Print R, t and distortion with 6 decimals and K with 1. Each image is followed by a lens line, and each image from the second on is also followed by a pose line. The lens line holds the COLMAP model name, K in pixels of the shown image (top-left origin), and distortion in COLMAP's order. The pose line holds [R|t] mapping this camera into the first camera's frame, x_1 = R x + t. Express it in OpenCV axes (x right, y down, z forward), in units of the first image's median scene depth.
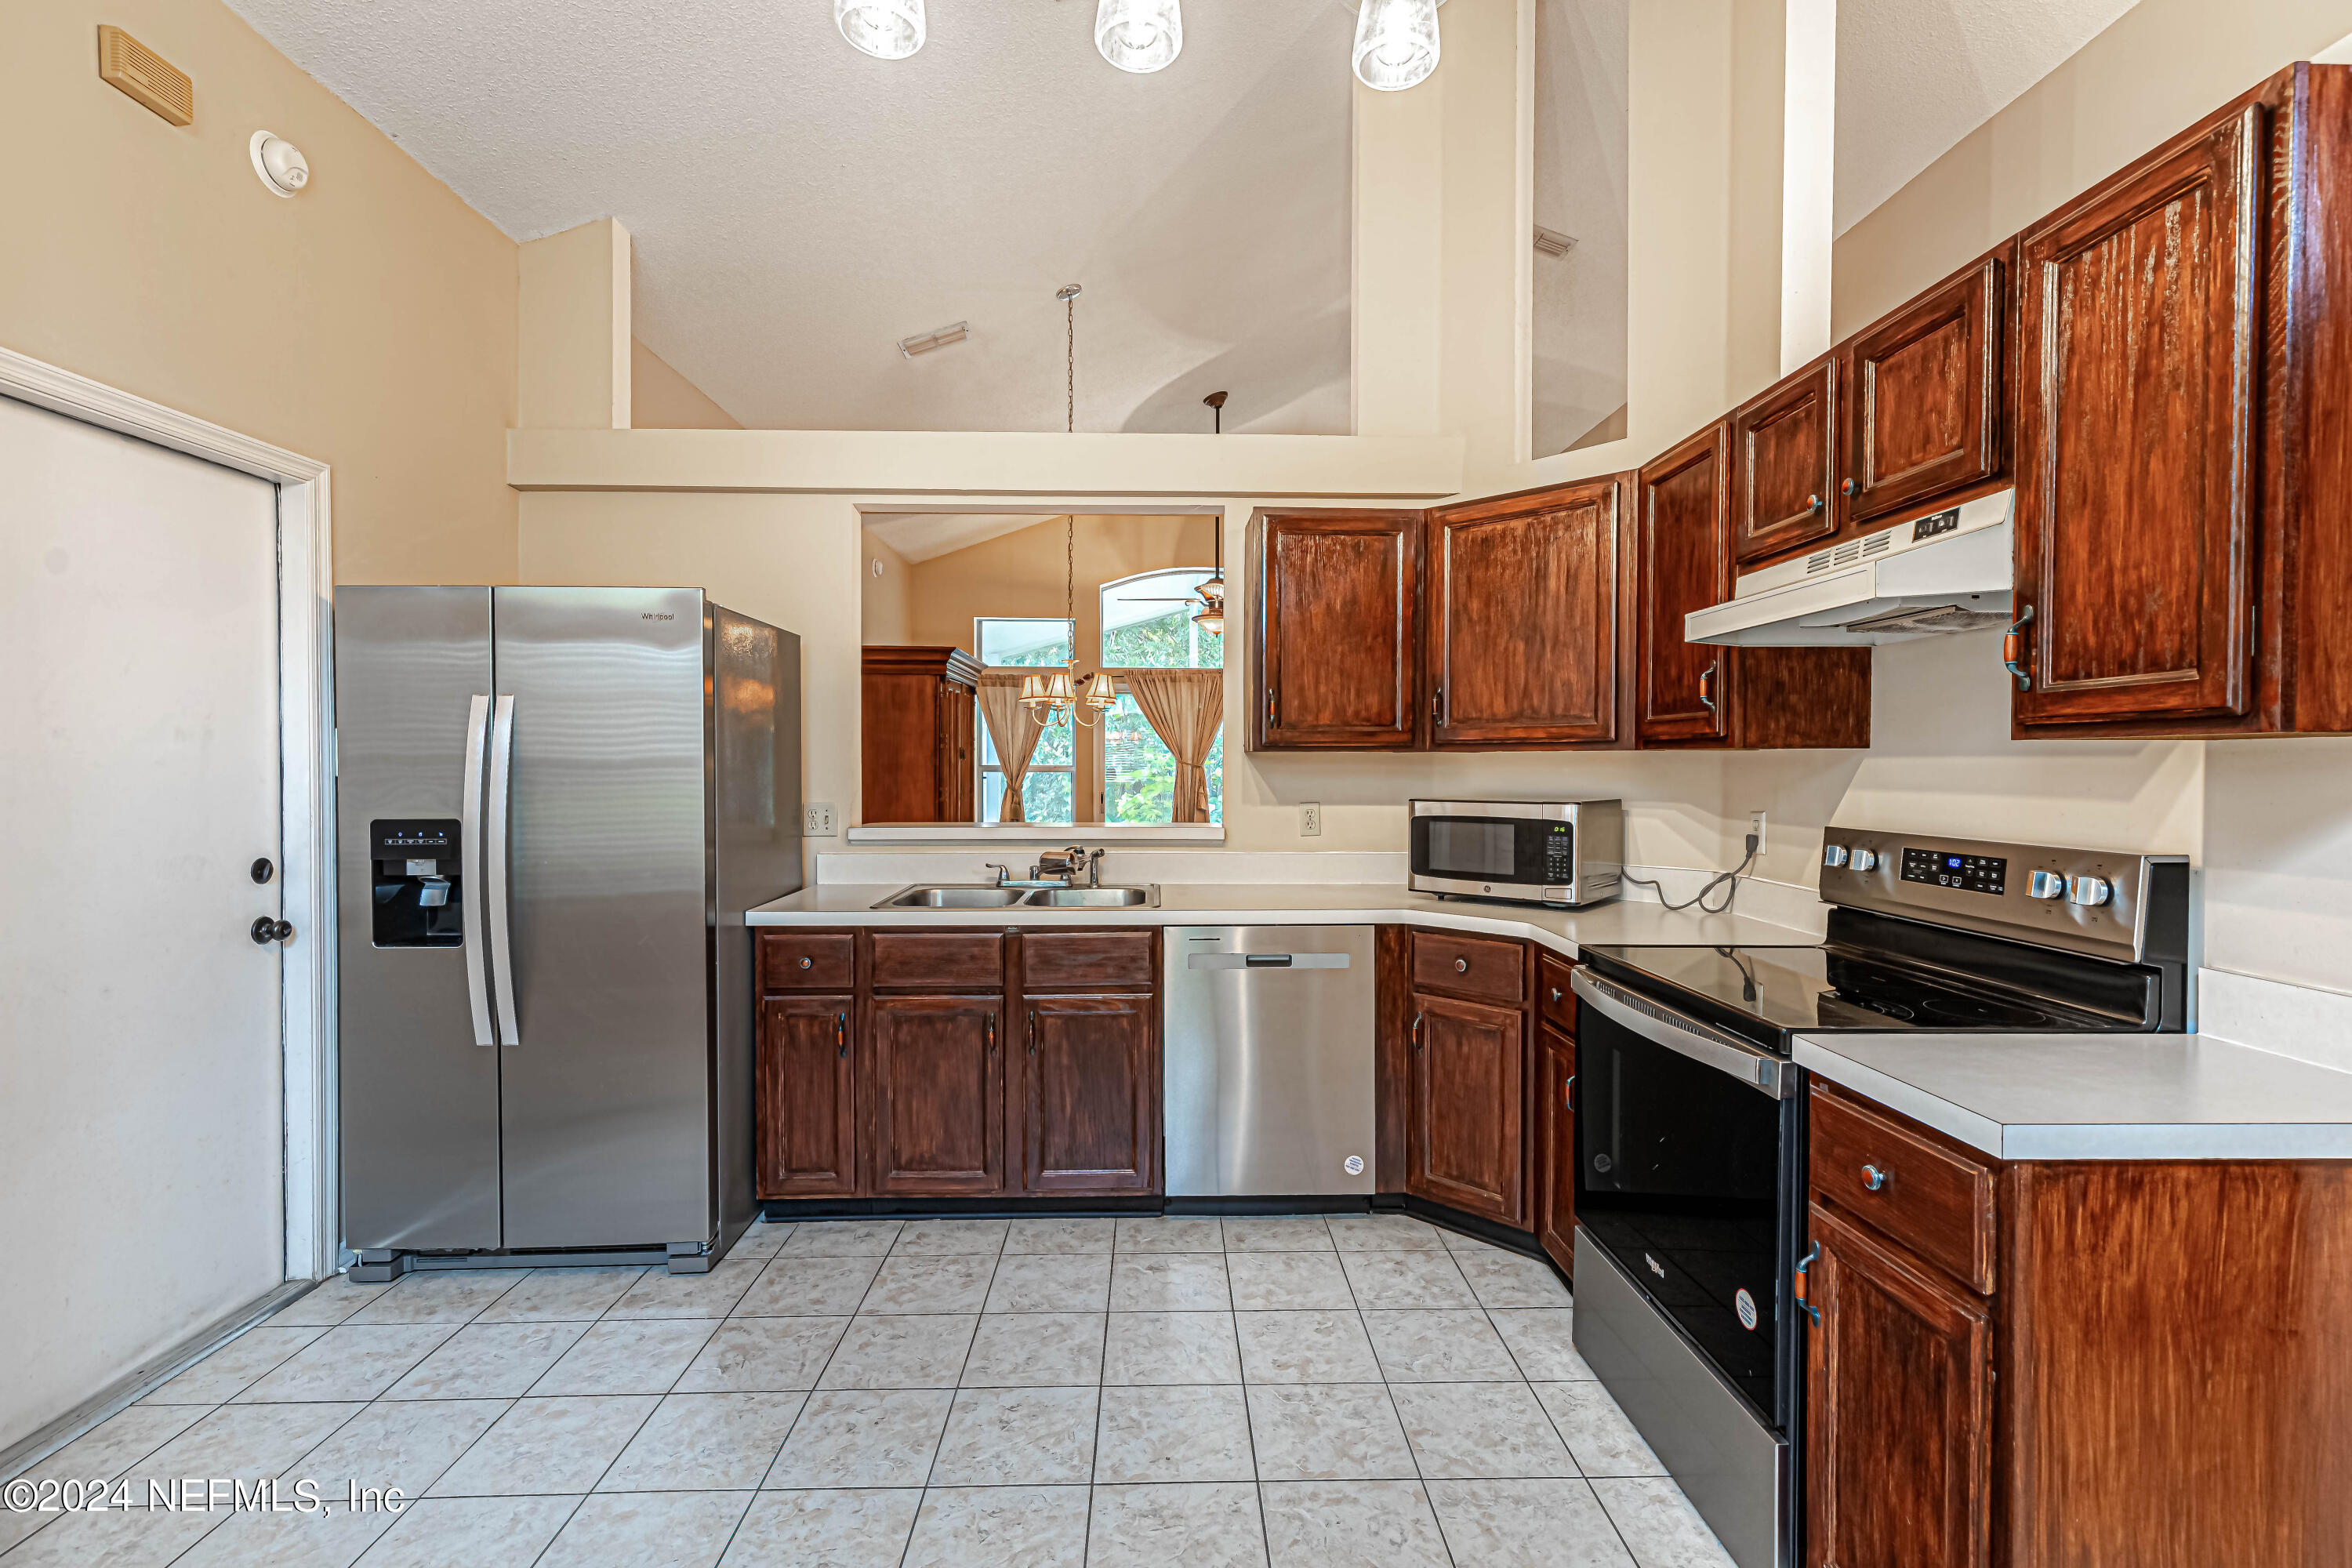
lens RADIAL K [[1068.2, 0, 1178.5], [0, 1068.2, 783.6], [0, 0, 1]] dist [0.013467, -0.002004]
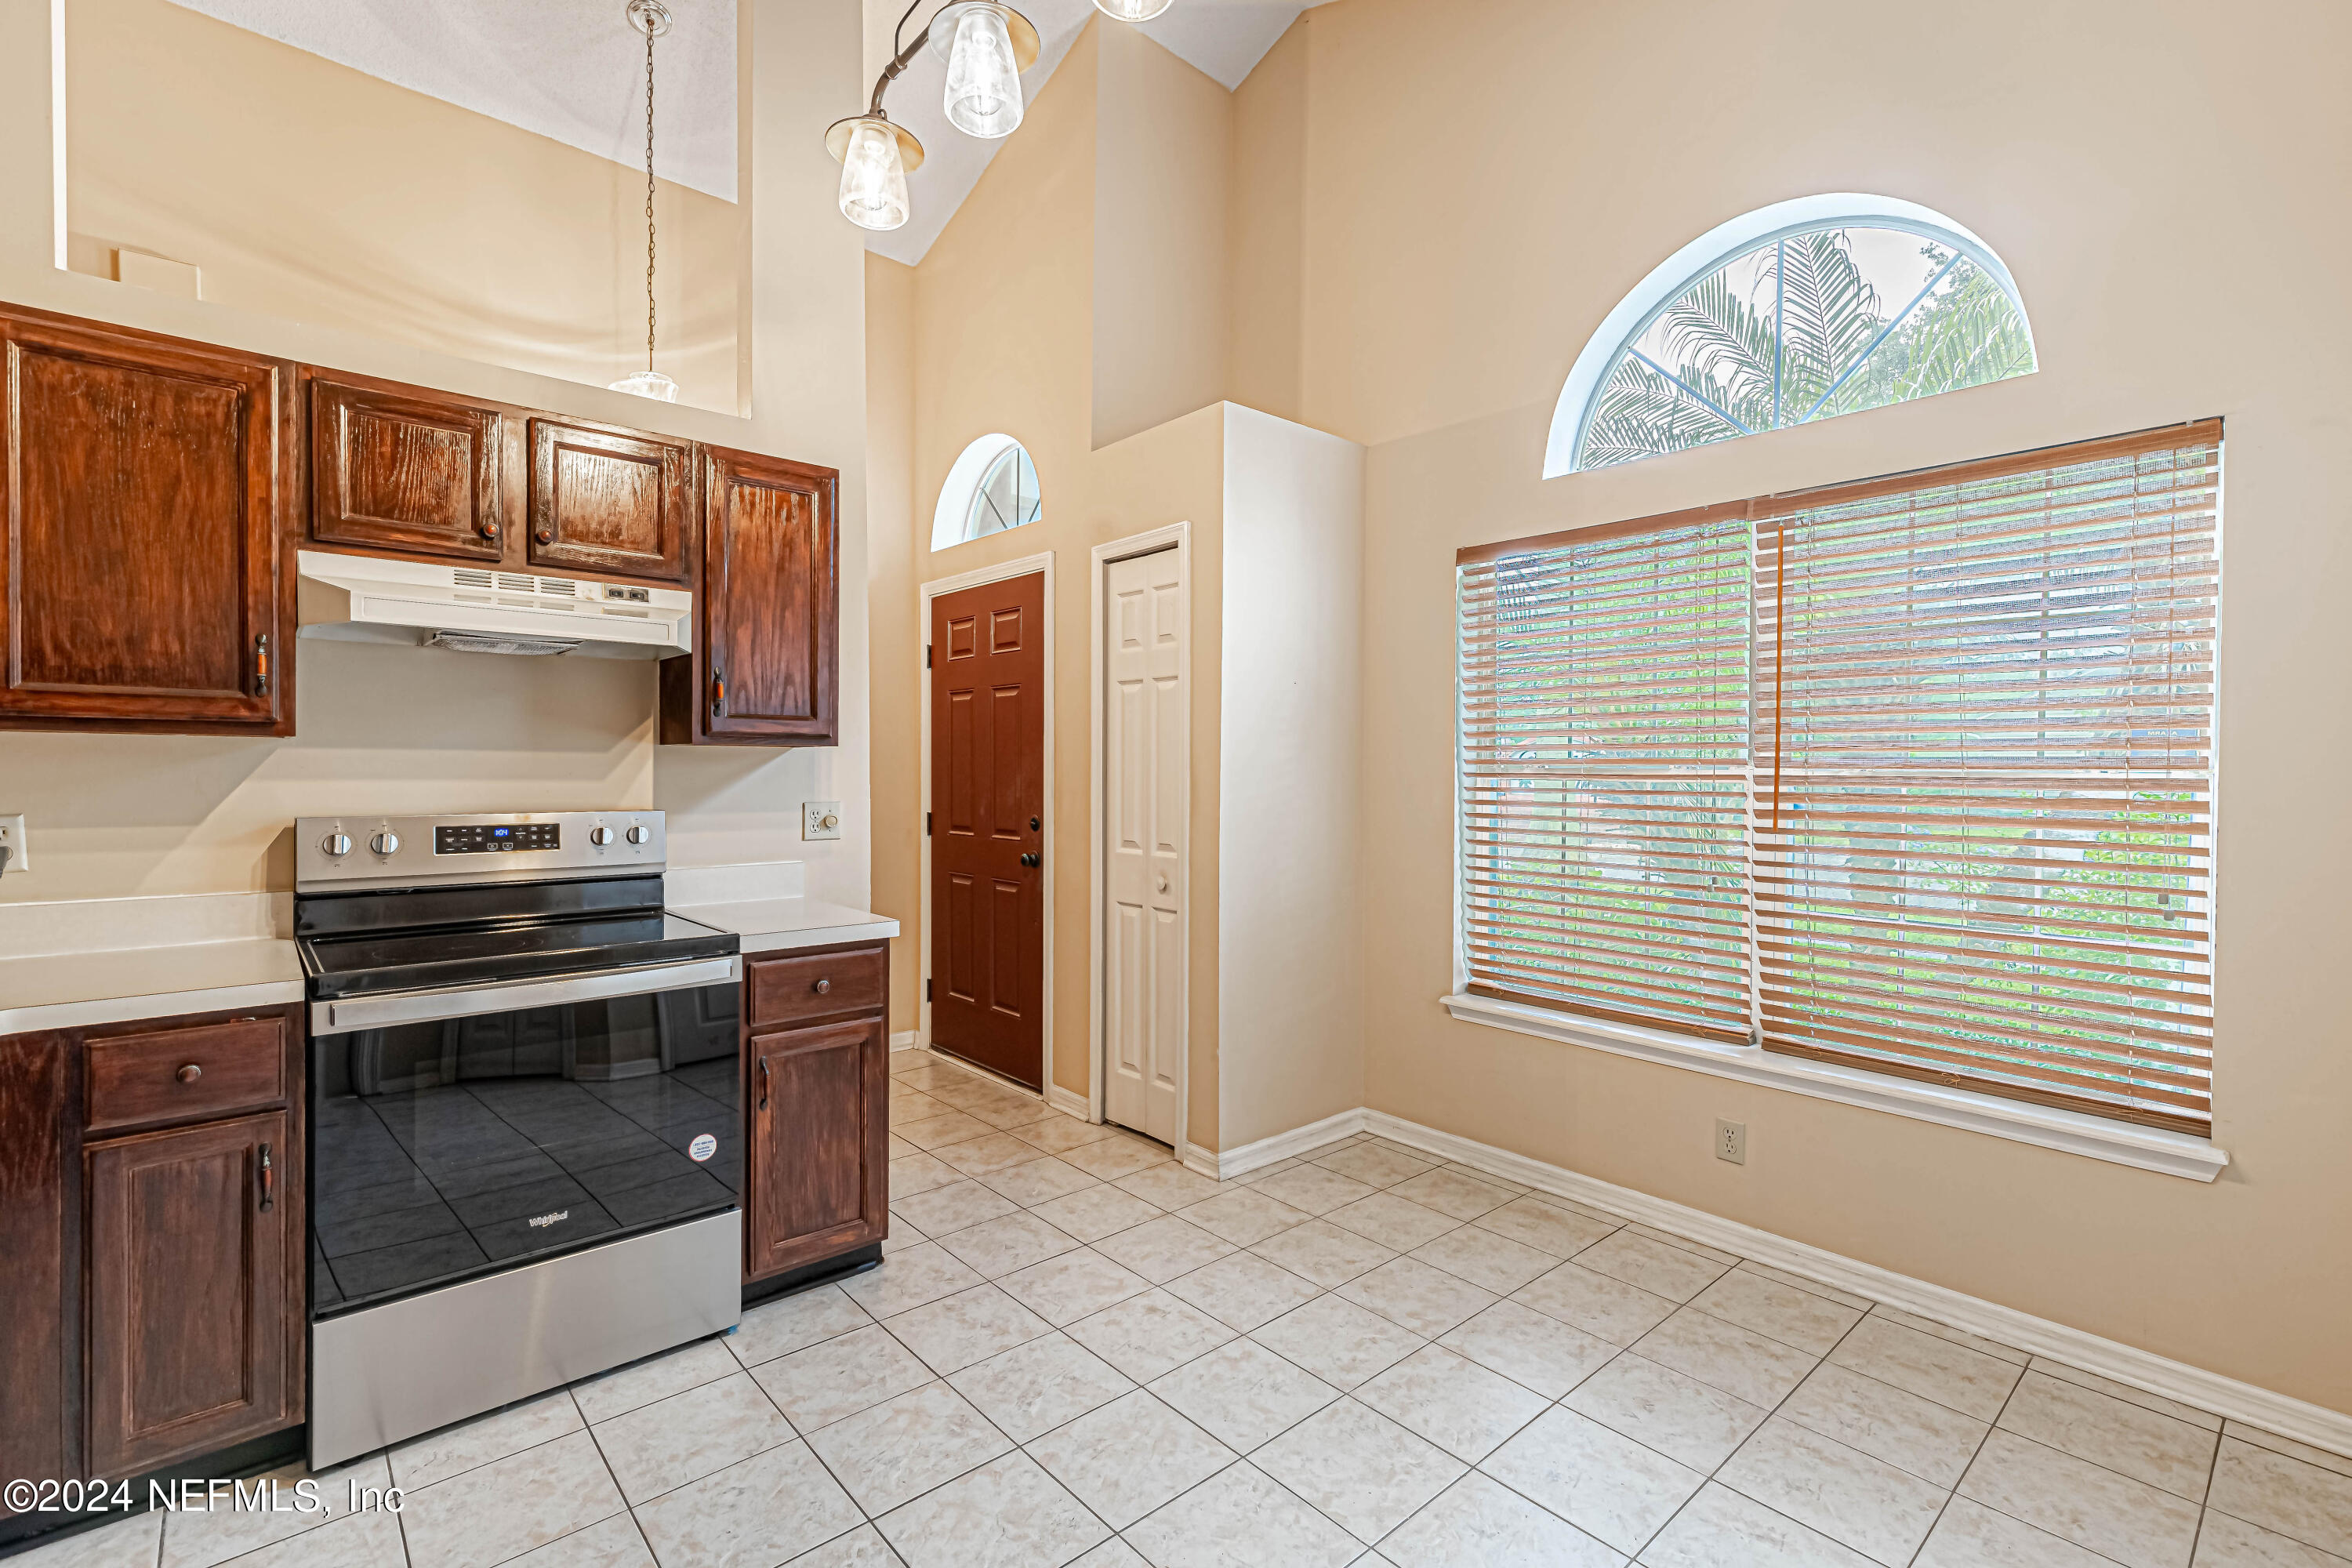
lens RADIAL K [[1068.2, 0, 1183.1], [0, 1068.2, 775.3], [0, 0, 1]] dist [0.013467, -0.002004]
pose [[-0.651010, -0.011679, 0.758980, -0.594696], [0.006396, 0.999762, 0.020870, -0.012659], [-0.759042, 0.018441, -0.650780, 0.911388]]
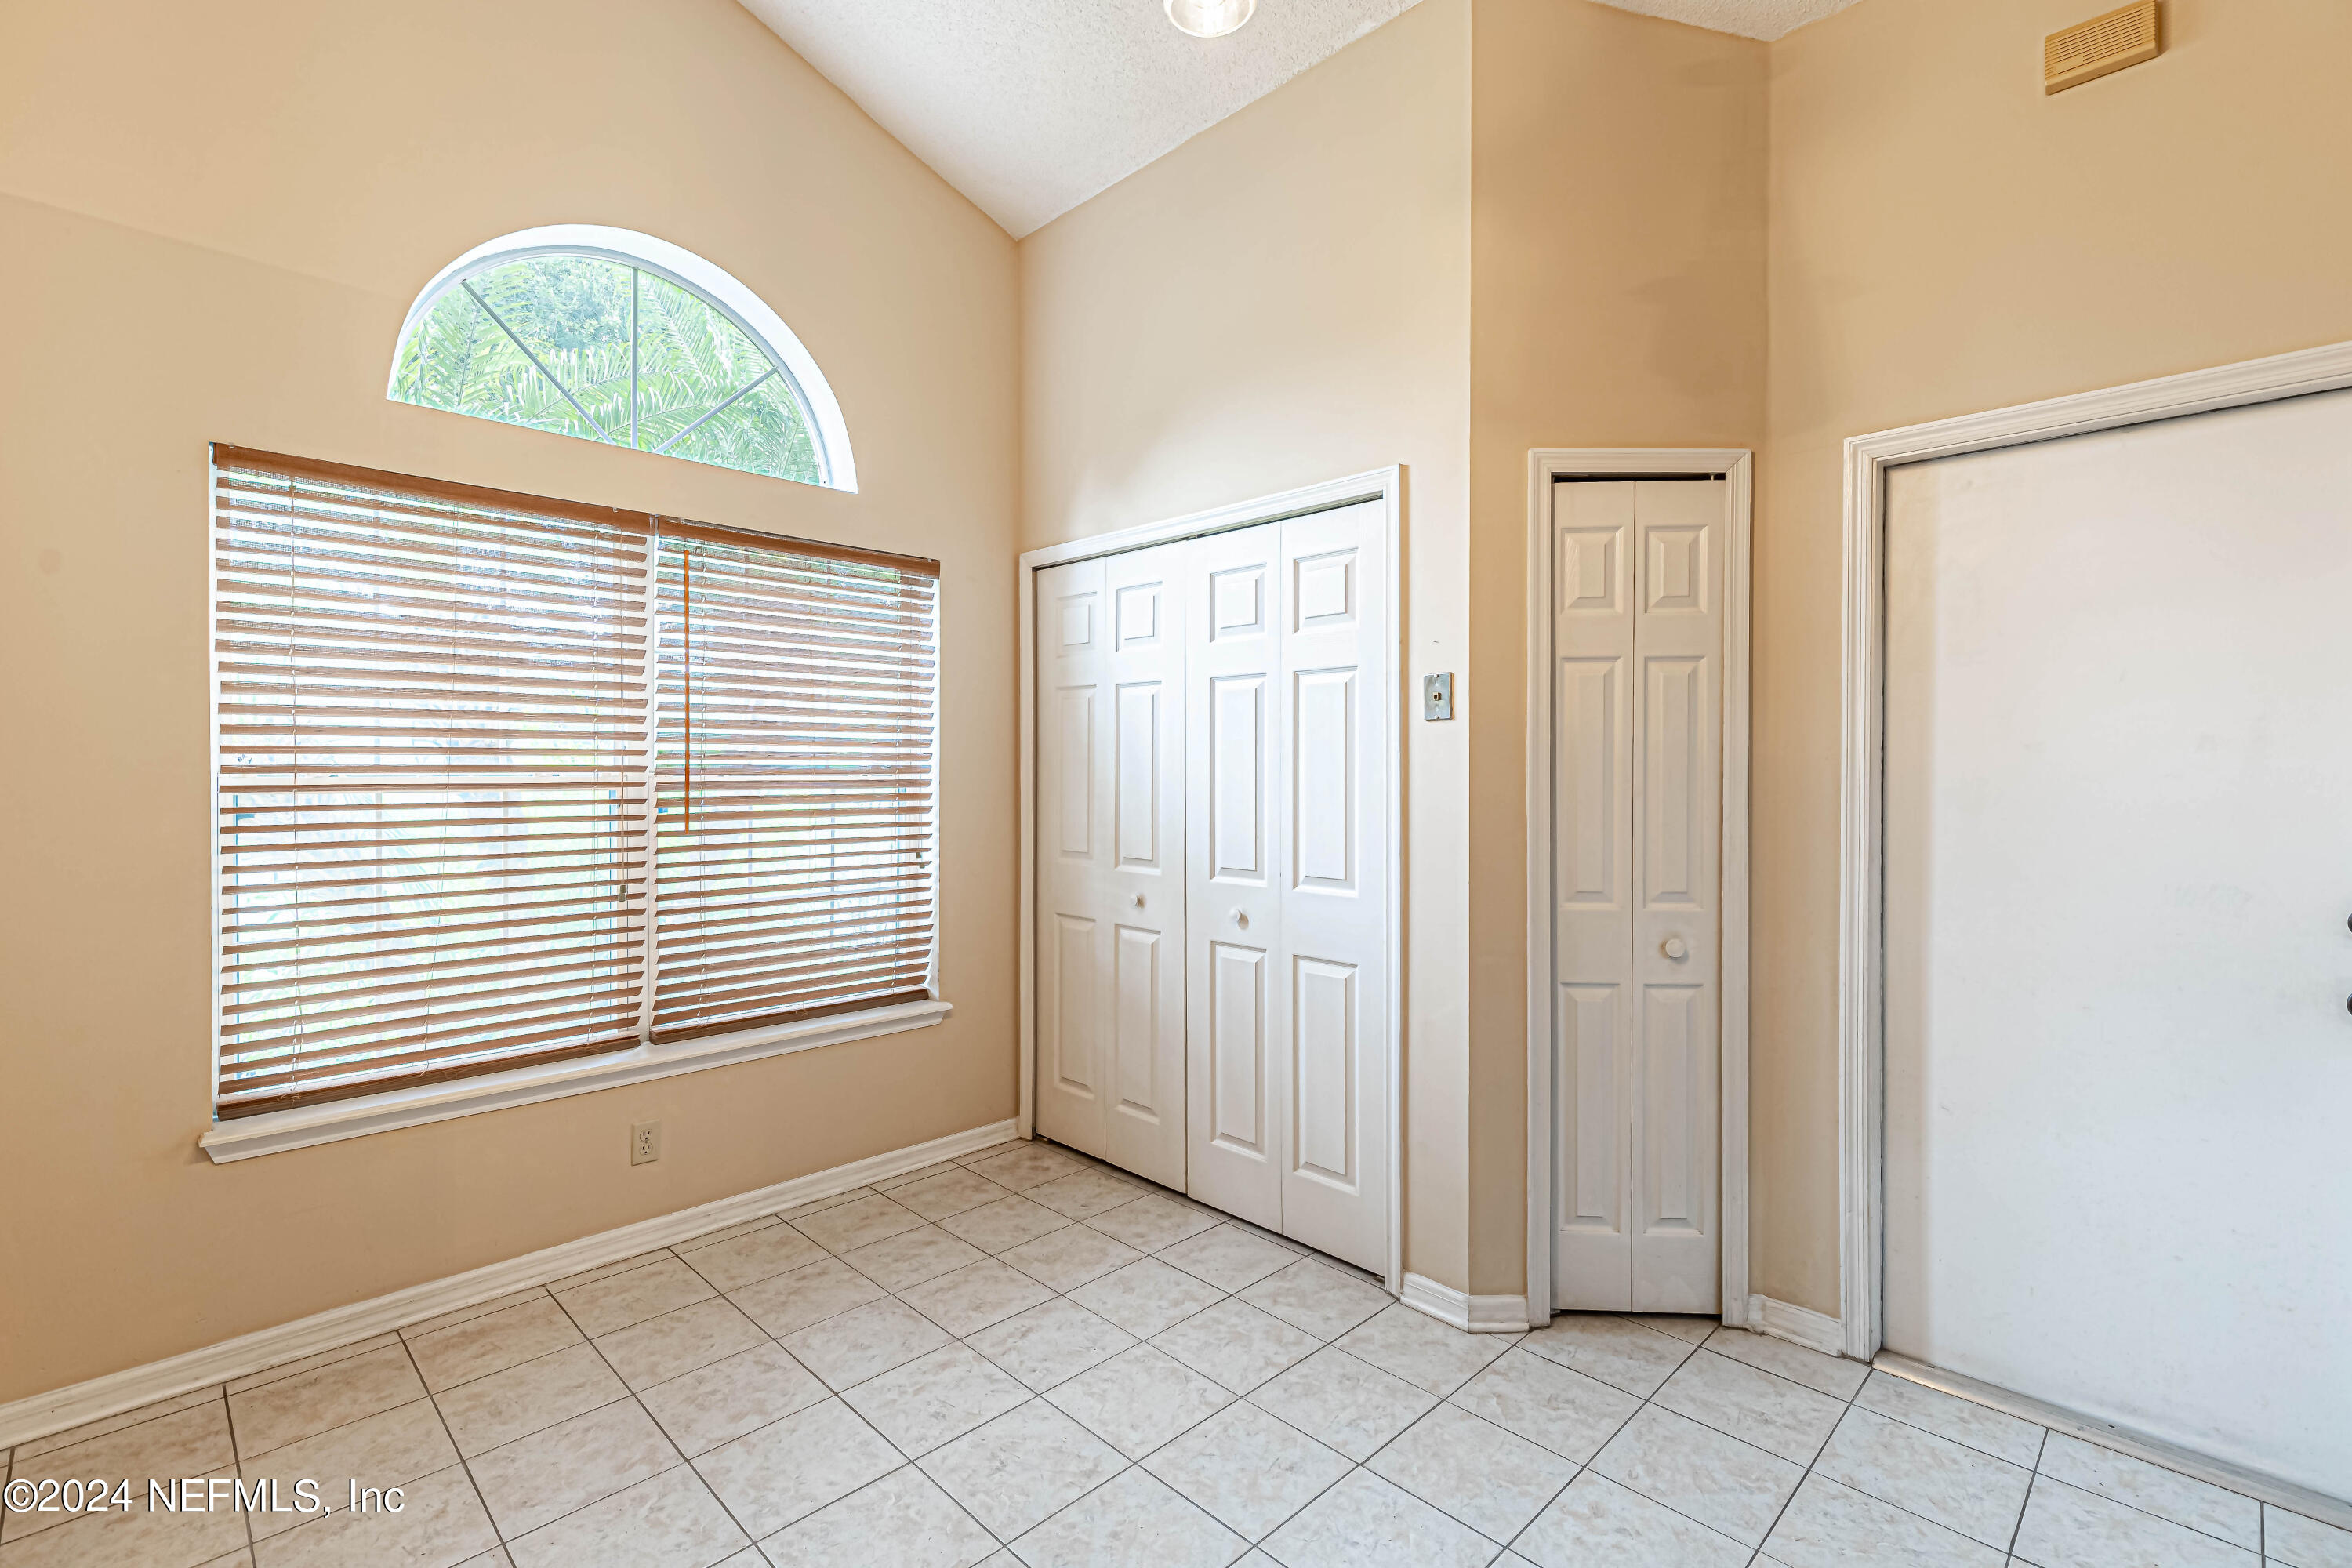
lens RADIAL K [[1068.2, 0, 1164.7], [0, 1068.2, 775.3], [0, 0, 1]] dist [0.013467, -0.002004]
pose [[-0.721382, 0.001794, -0.692535, 0.240725], [-0.012289, 0.999806, 0.015391, -0.017106], [0.692429, 0.019613, -0.721220, 0.947623]]
